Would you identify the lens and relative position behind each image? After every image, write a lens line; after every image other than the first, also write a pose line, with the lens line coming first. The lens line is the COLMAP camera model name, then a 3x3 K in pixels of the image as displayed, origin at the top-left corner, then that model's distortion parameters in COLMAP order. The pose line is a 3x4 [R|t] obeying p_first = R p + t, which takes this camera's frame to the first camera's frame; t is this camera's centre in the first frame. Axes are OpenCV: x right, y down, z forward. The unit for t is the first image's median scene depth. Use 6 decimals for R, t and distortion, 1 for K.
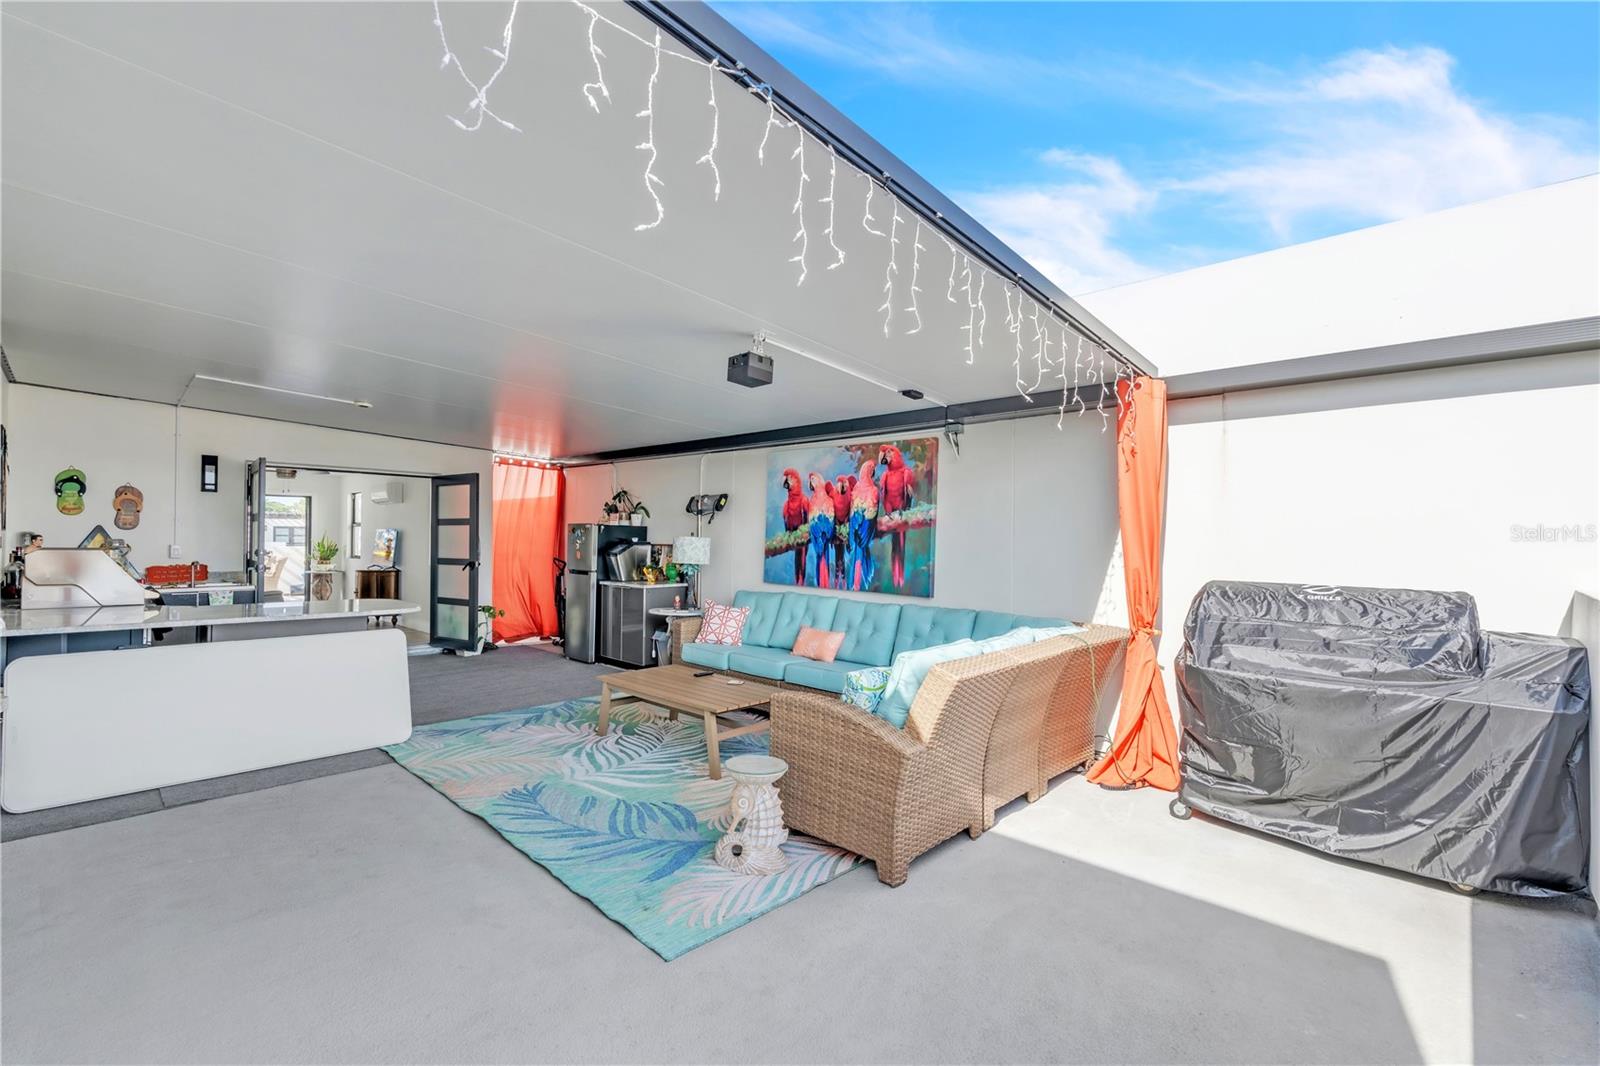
lens RADIAL K [[685.1, 0, 793.3], [0, 685.1, 534.8], [0, 0, 1]] dist [-0.001568, -0.000319]
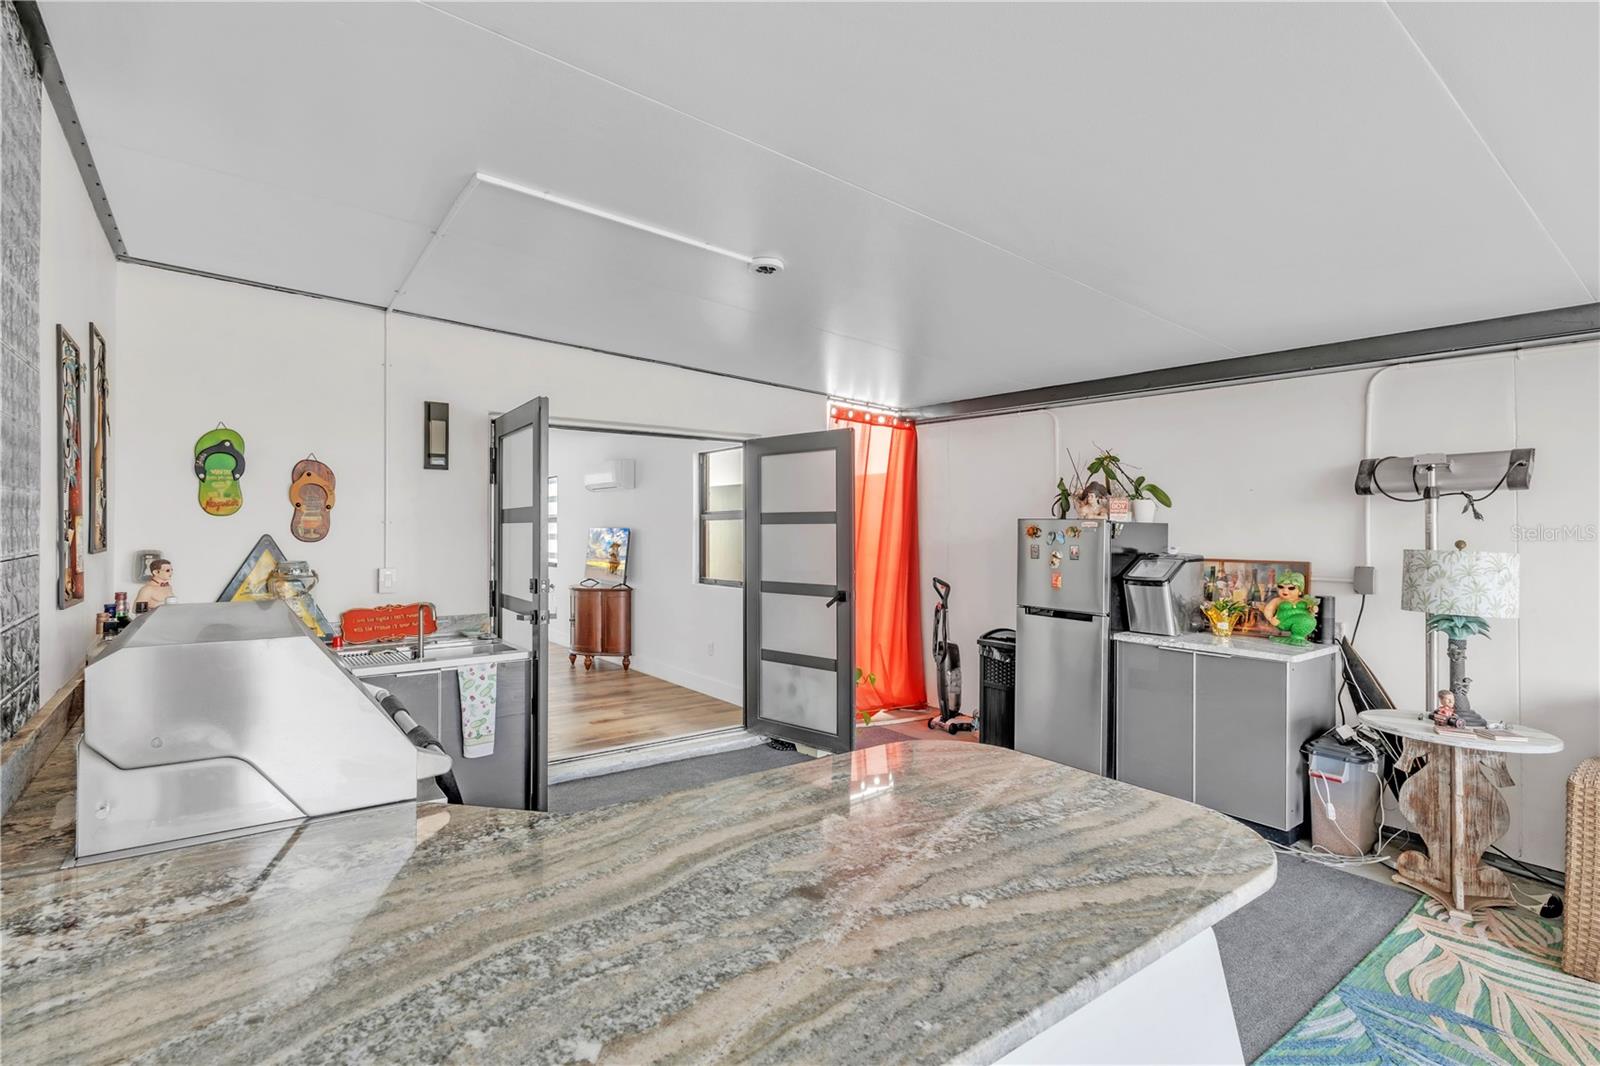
lens RADIAL K [[749.1, 0, 752.2], [0, 749.1, 525.5], [0, 0, 1]] dist [-0.001391, 0.000663]
pose [[0.980970, -0.008086, -0.193991, -0.546023], [0.008556, 0.999962, 0.001588, -0.019145], [0.193971, -0.003217, 0.981002, 0.515918]]
